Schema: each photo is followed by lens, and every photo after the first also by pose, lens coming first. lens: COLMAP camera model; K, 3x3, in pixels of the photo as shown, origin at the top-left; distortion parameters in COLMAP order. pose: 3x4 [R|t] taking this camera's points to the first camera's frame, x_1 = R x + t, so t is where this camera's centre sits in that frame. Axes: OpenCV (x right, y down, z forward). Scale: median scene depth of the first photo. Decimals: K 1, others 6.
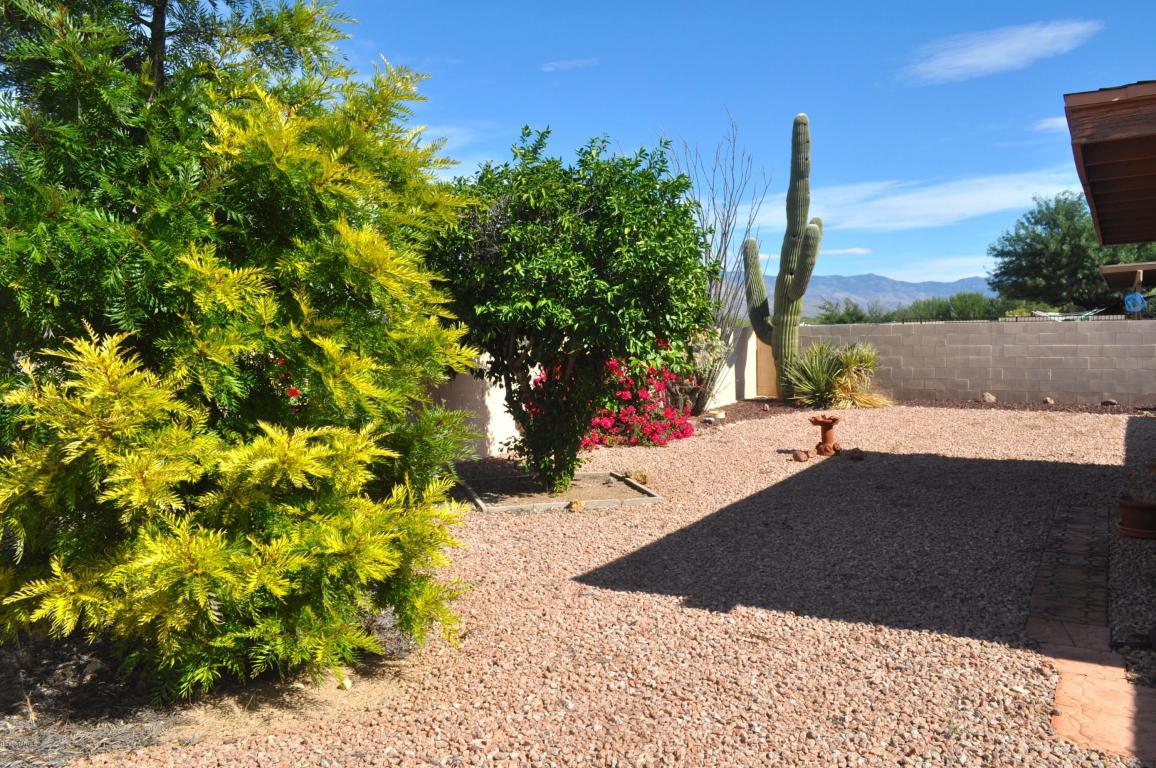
lens RADIAL K [[905.7, 0, 588.1], [0, 905.7, 382.9], [0, 0, 1]] dist [-0.007251, 0.005366]
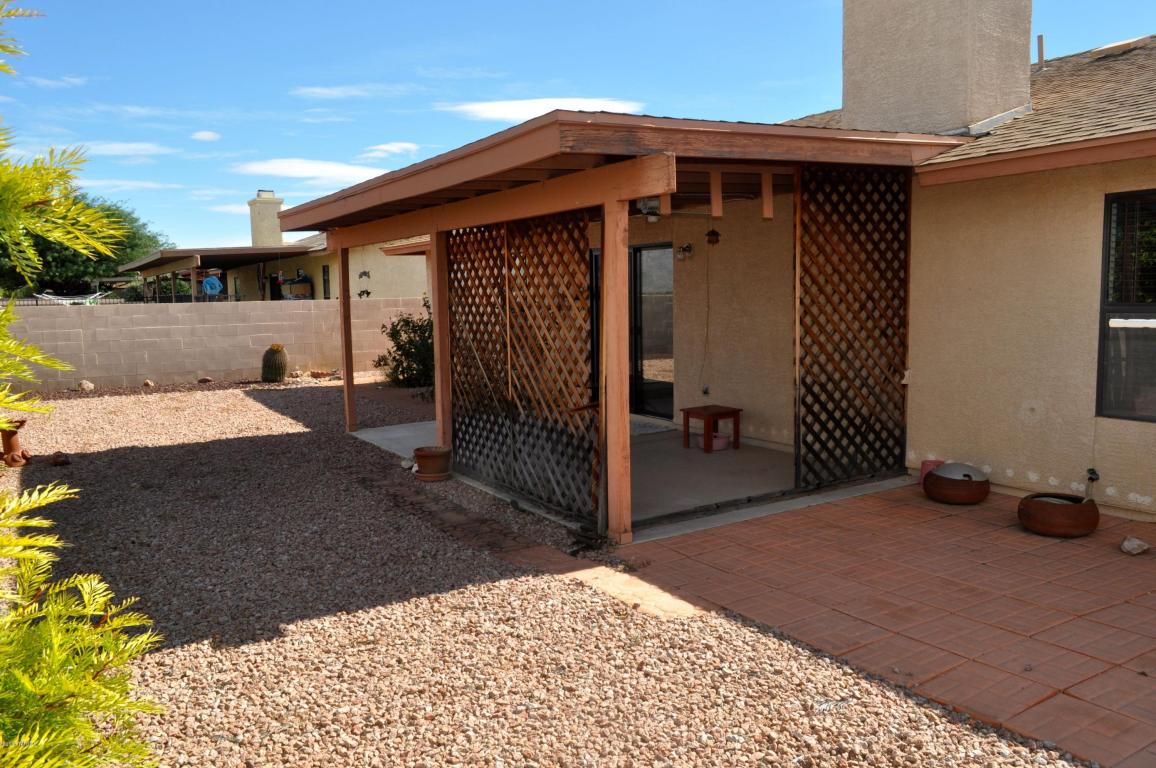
lens RADIAL K [[905.7, 0, 585.6], [0, 905.7, 387.0], [0, 0, 1]] dist [-0.007251, 0.005366]
pose [[0.468845, -0.083463, 0.879328, -0.159866], [0.064537, 0.996102, 0.060137, -0.005759], [-0.880920, 0.028555, 0.472404, 0.118503]]
